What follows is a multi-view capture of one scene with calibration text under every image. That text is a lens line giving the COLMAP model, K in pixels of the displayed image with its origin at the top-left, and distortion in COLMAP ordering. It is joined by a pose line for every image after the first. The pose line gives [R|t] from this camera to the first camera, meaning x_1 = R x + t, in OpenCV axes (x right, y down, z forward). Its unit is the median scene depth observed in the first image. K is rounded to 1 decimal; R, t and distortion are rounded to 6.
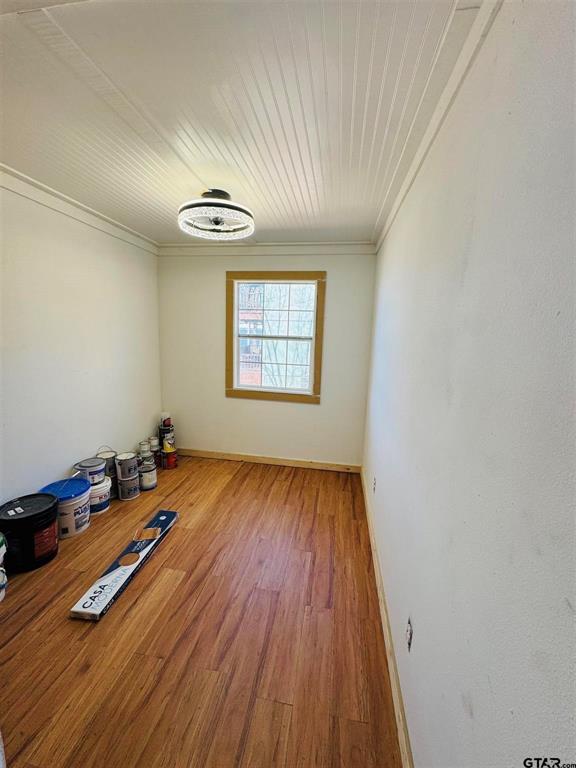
lens RADIAL K [[307.1, 0, 286.7], [0, 307.1, 385.2], [0, 0, 1]] dist [0.001070, 0.000116]
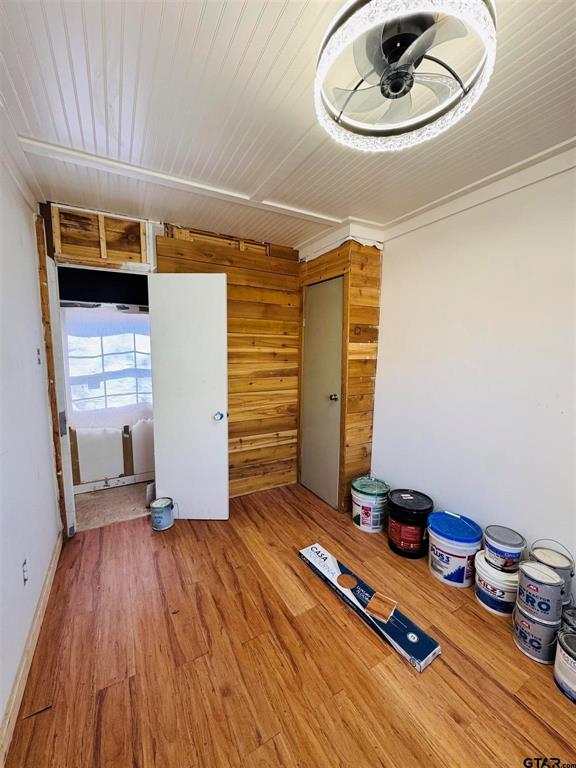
lens RADIAL K [[307.1, 0, 286.5], [0, 307.1, 383.0], [0, 0, 1]] dist [0.001070, 0.000116]
pose [[-0.776466, 0.029575, -0.629465, 0.205940], [-0.137256, 0.966978, 0.214742, -0.197863], [0.615029, 0.253138, -0.746766, 1.435668]]
